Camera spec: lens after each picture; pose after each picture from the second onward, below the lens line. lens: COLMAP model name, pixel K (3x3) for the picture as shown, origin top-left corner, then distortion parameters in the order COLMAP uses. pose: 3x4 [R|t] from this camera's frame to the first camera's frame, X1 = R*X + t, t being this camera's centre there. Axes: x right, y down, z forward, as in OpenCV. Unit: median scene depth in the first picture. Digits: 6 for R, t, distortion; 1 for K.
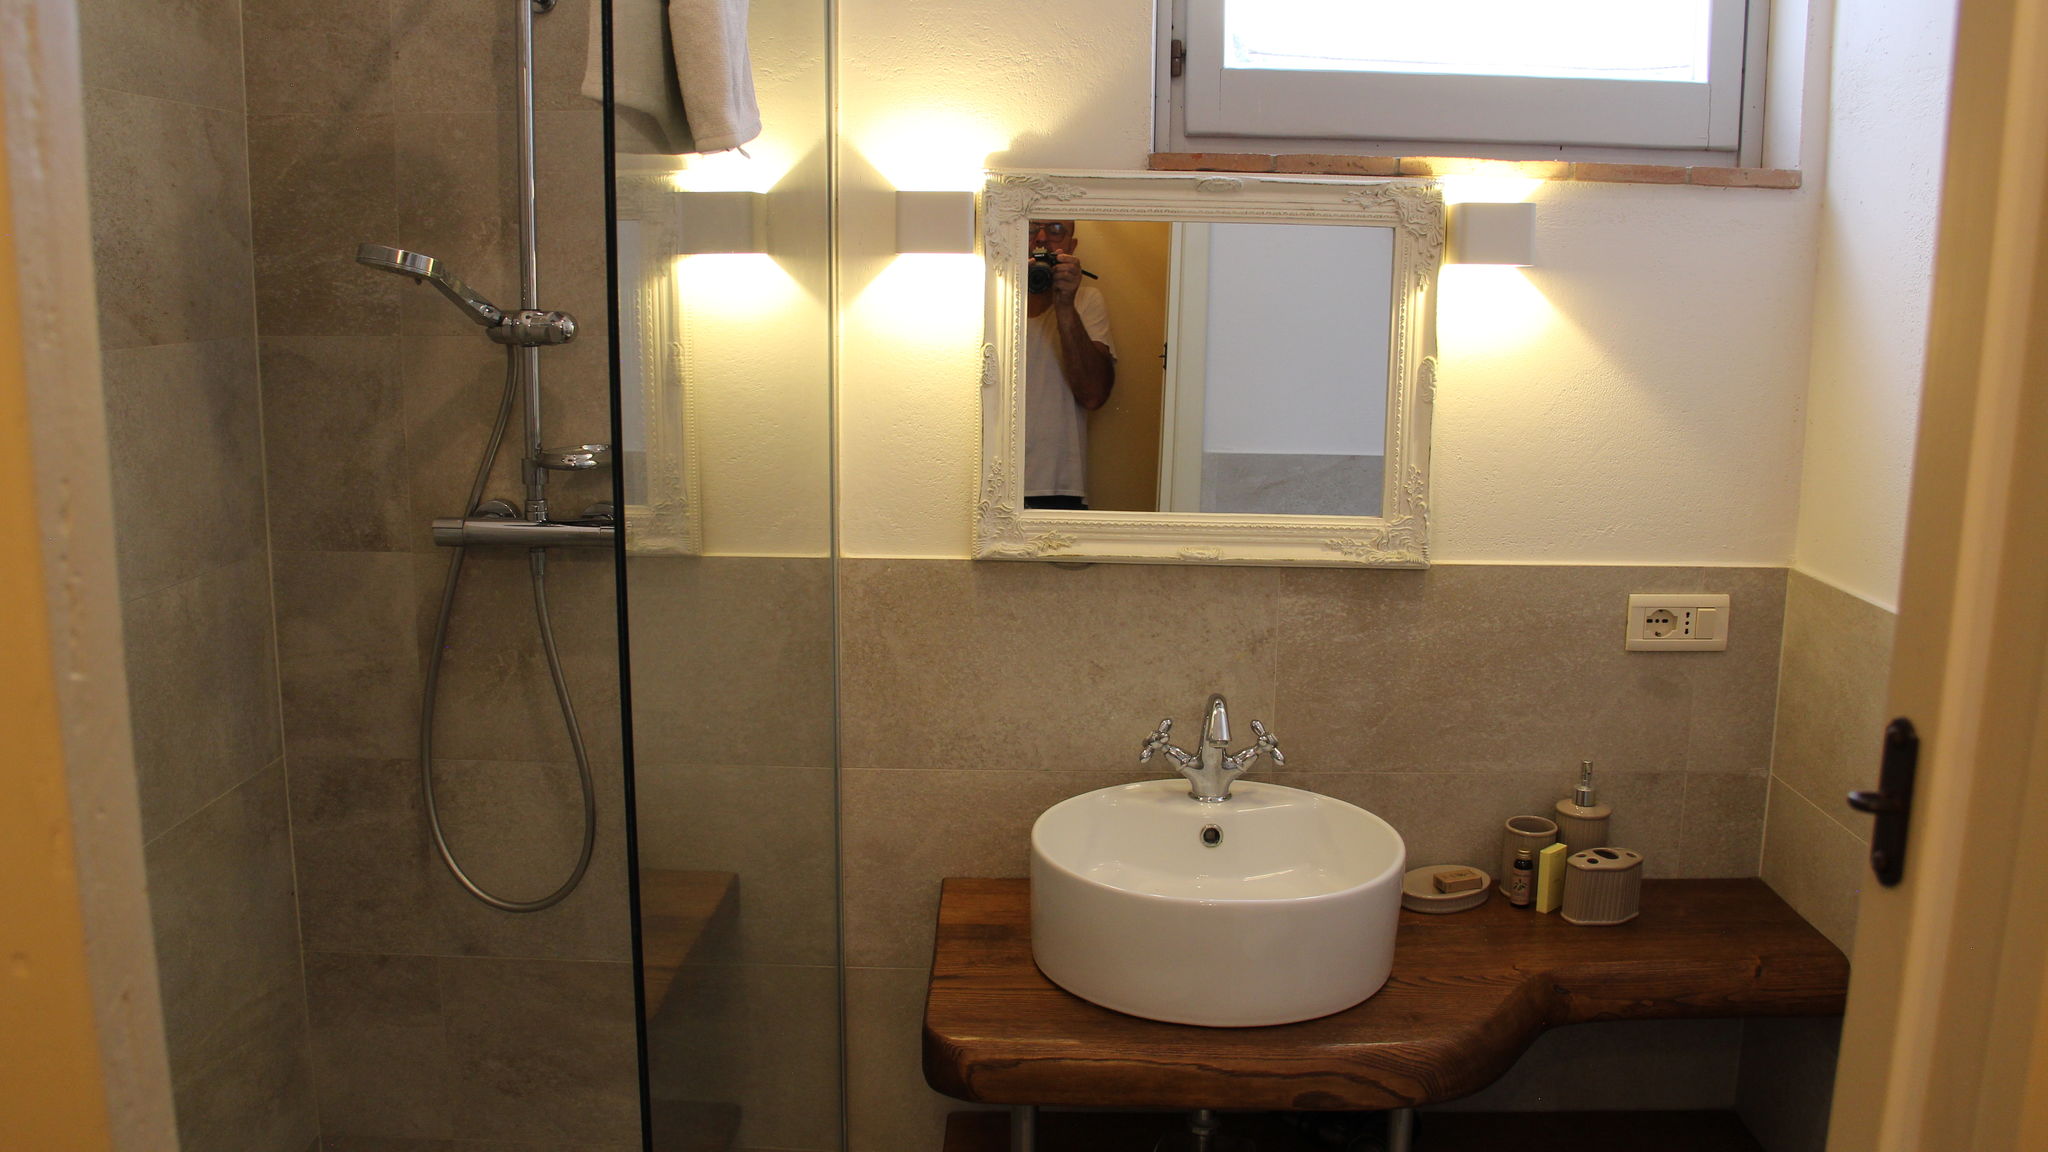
lens RADIAL K [[1712.6, 0, 1031.3], [0, 1712.6, 572.8], [0, 0, 1]] dist [-0.160335, 0.114795]
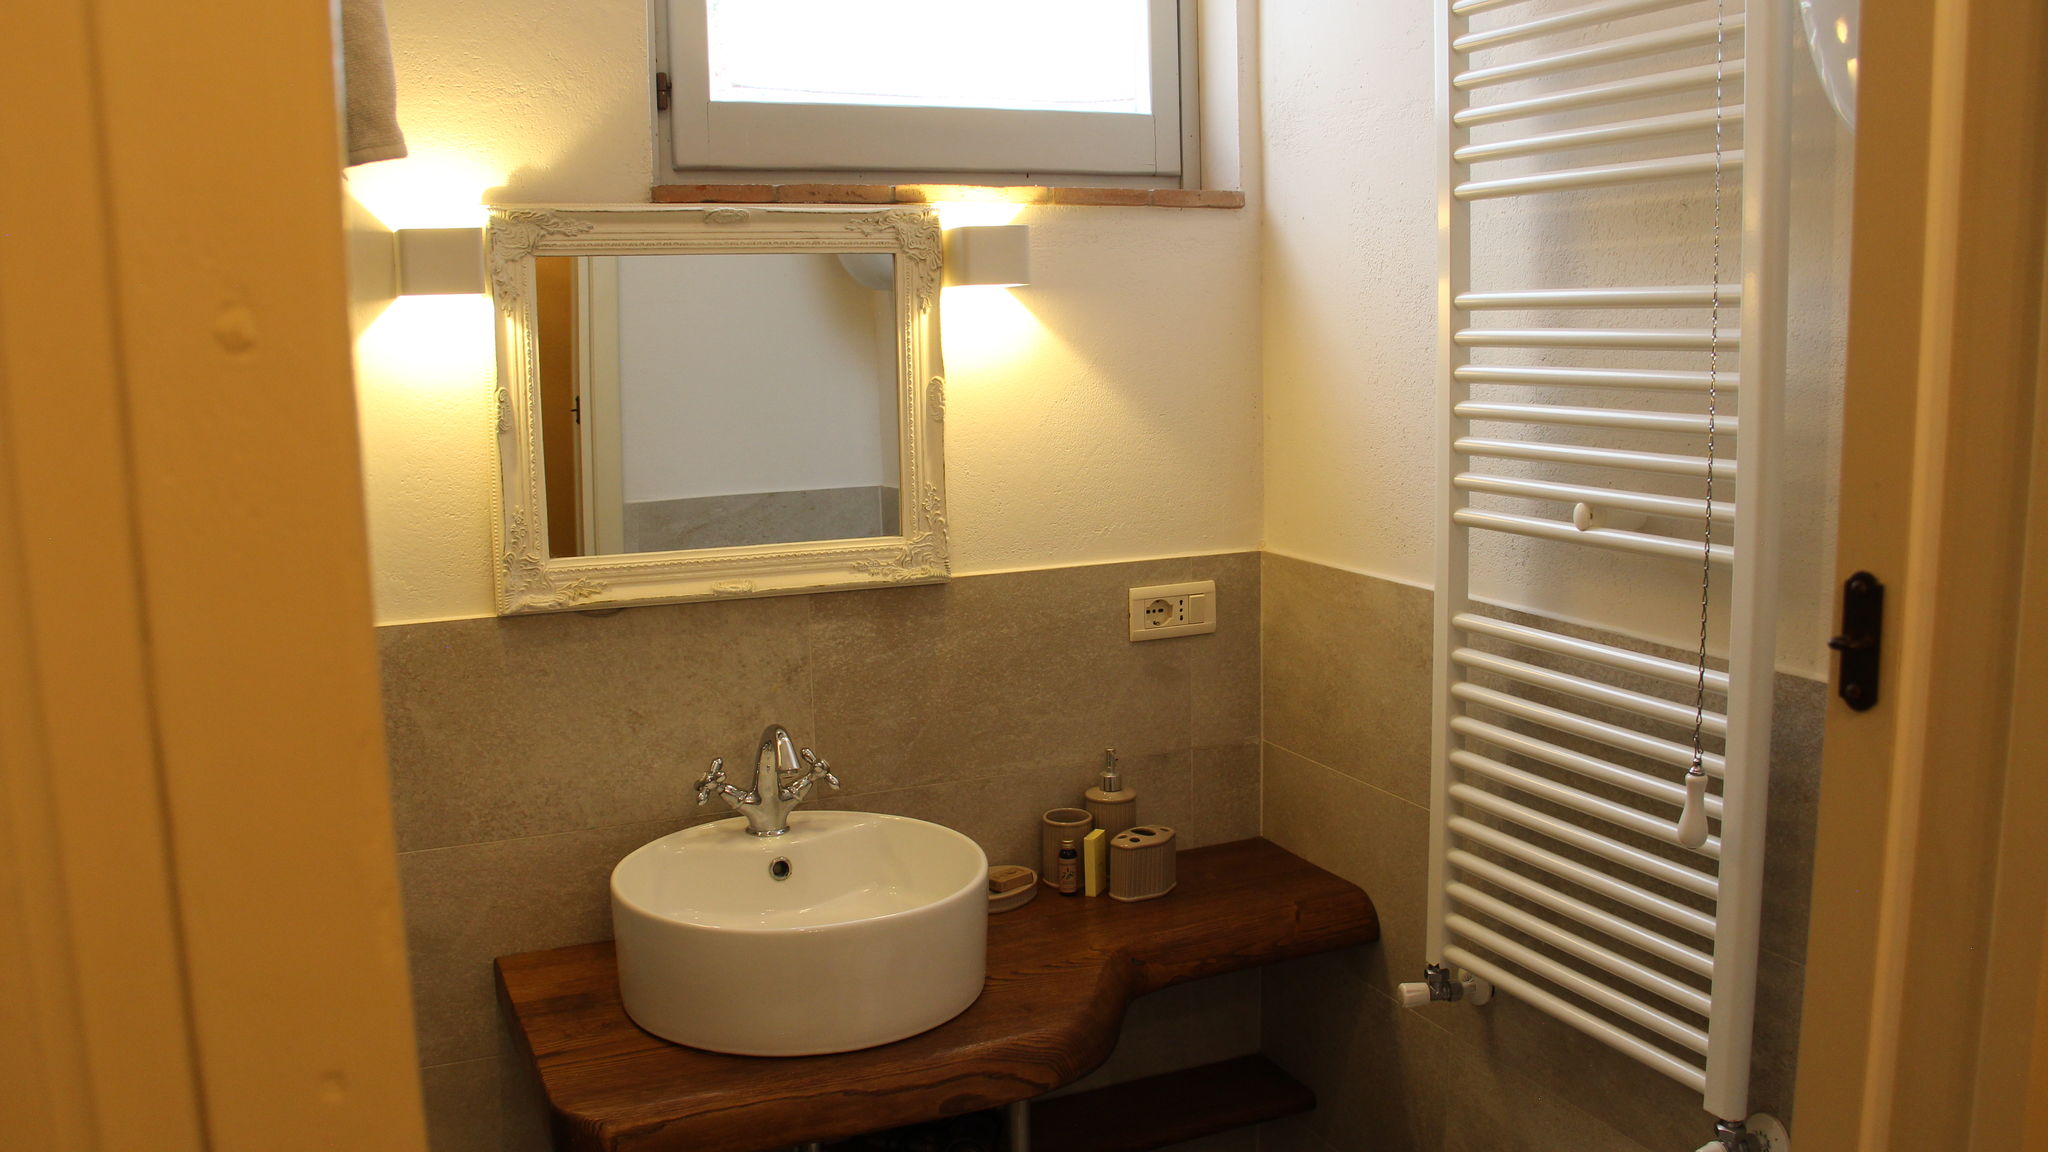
lens RADIAL K [[1712.6, 0, 1038.4], [0, 1712.6, 567.7], [0, 0, 1]] dist [-0.160335, 0.114795]
pose [[0.912398, -0.088094, 0.399712, -0.135600], [0.102449, 0.994631, -0.014642, 0.009975], [-0.396276, 0.054310, 0.916524, 0.026101]]
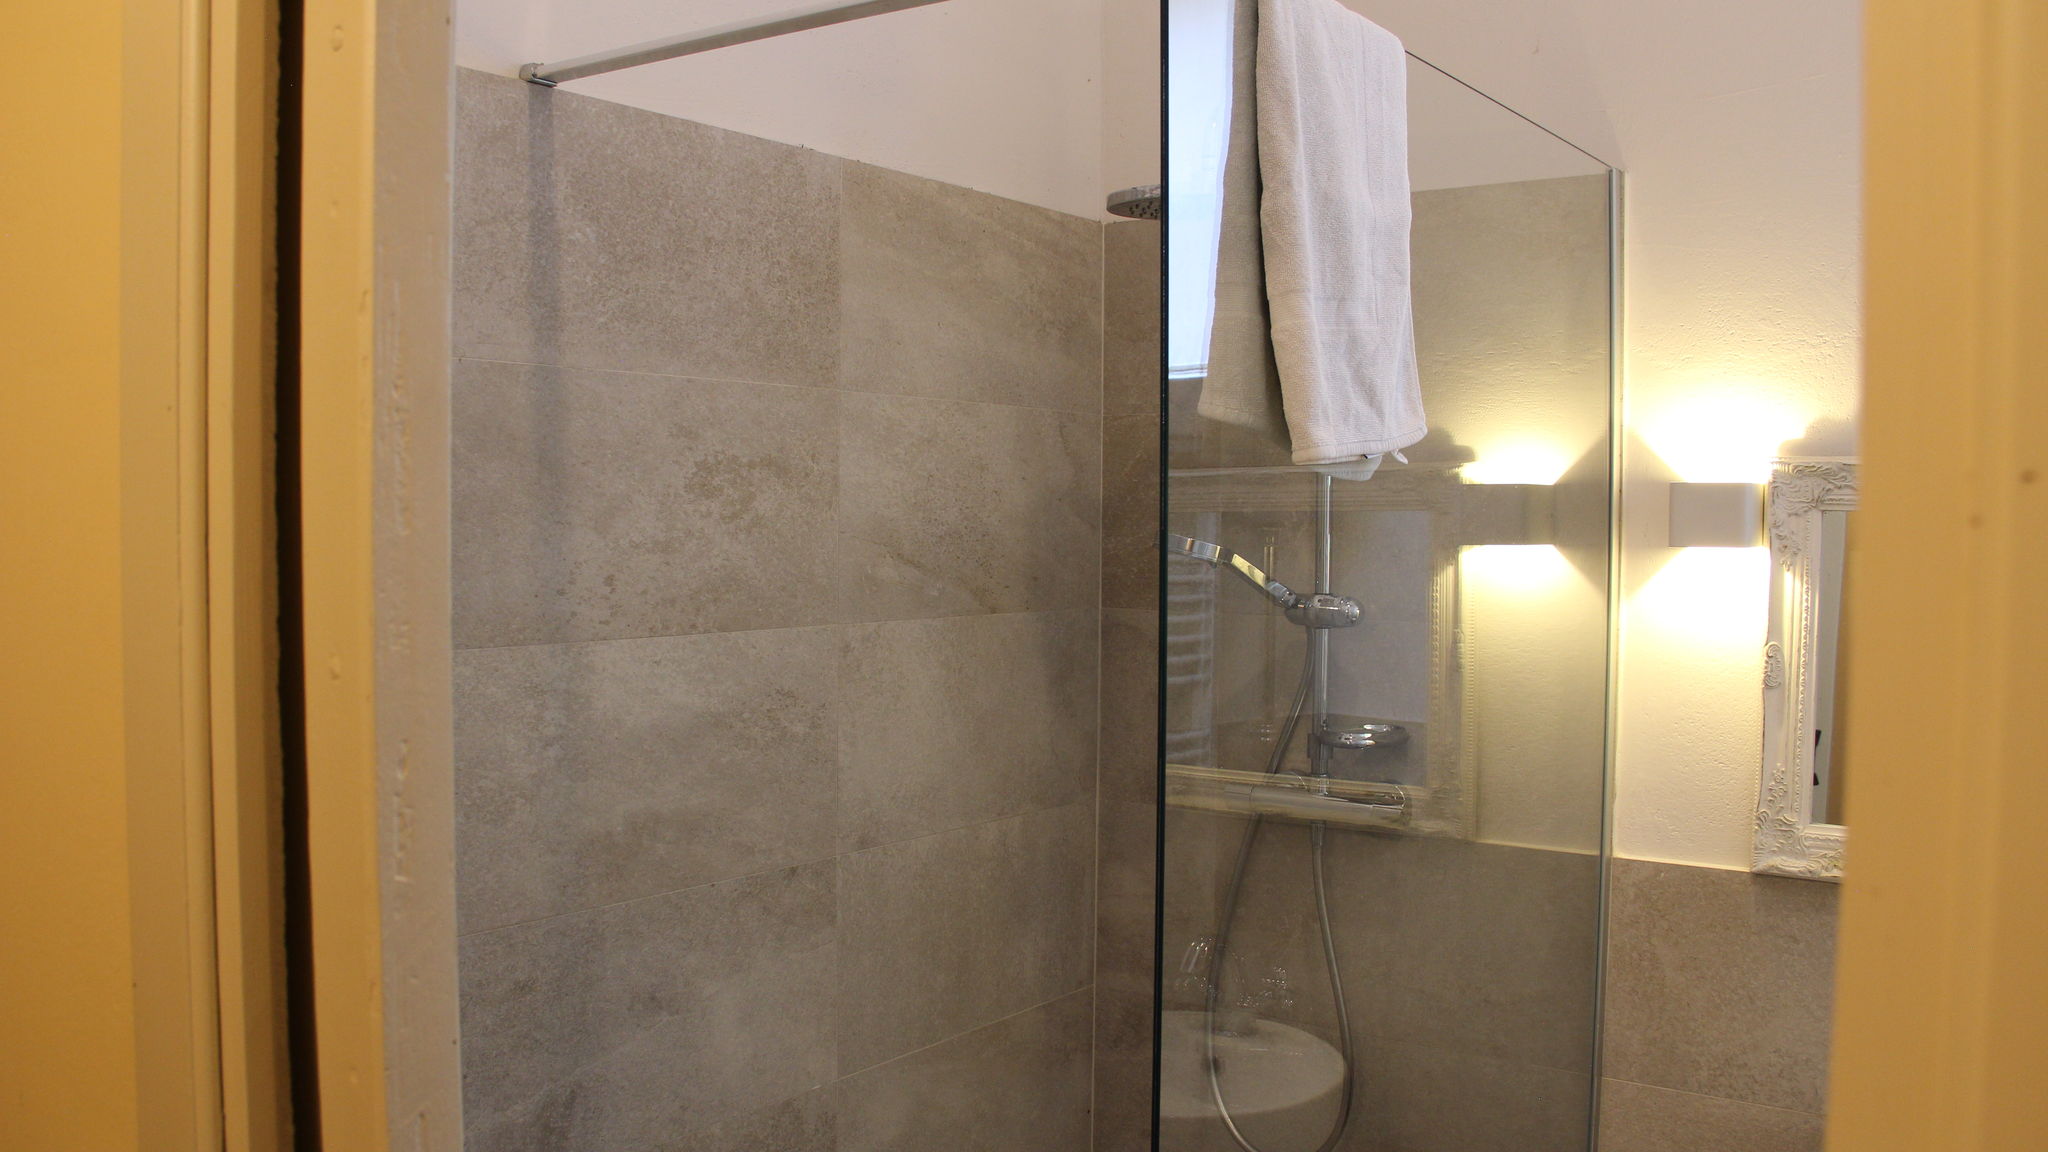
lens RADIAL K [[1712.6, 0, 1026.1], [0, 1712.6, 584.4], [0, 0, 1]] dist [-0.160335, 0.114795]
pose [[0.816708, 0.016752, -0.576809, 0.165831], [-0.101905, 0.988056, -0.115592, -0.018299], [0.567983, 0.153185, 0.808660, 0.023514]]
